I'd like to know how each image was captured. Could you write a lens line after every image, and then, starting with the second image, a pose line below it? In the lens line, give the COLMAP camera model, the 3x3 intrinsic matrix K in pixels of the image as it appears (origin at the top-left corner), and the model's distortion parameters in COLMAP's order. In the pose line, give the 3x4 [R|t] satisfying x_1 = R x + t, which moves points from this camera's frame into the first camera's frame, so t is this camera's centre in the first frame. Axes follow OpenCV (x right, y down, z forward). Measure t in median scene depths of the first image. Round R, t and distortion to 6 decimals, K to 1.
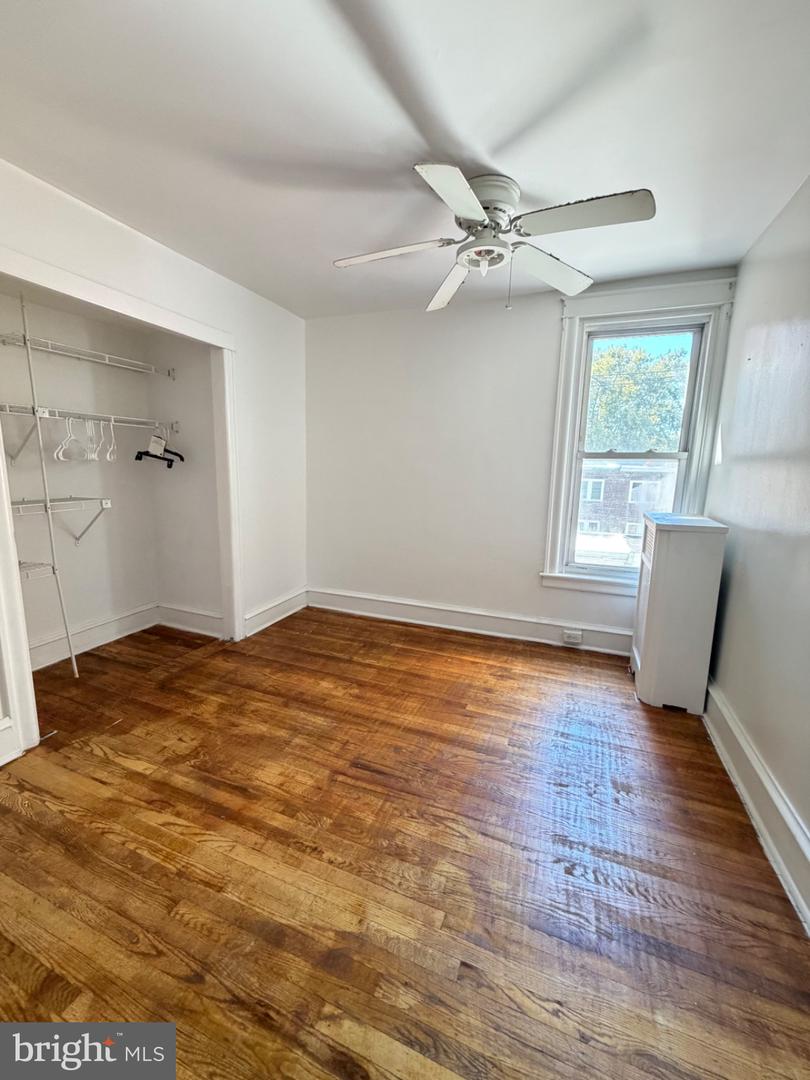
lens RADIAL K [[432.3, 0, 405.0], [0, 432.3, 537.2], [0, 0, 1]] dist [0.001287, -0.000263]
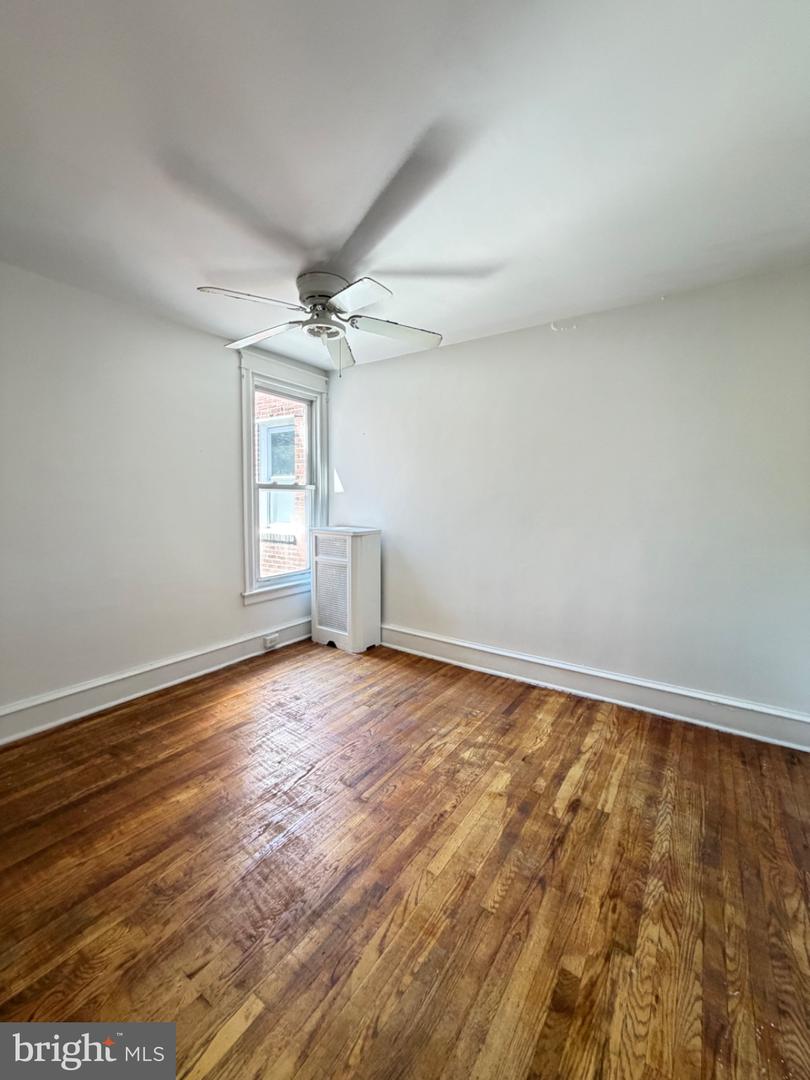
lens RADIAL K [[432.3, 0, 406.3], [0, 432.3, 538.1], [0, 0, 1]] dist [0.001287, -0.000263]
pose [[0.222472, -0.103548, 0.969425, -1.070963], [0.159379, 0.984830, 0.068618, -0.107667], [-0.961824, 0.139241, 0.235600, 0.575395]]
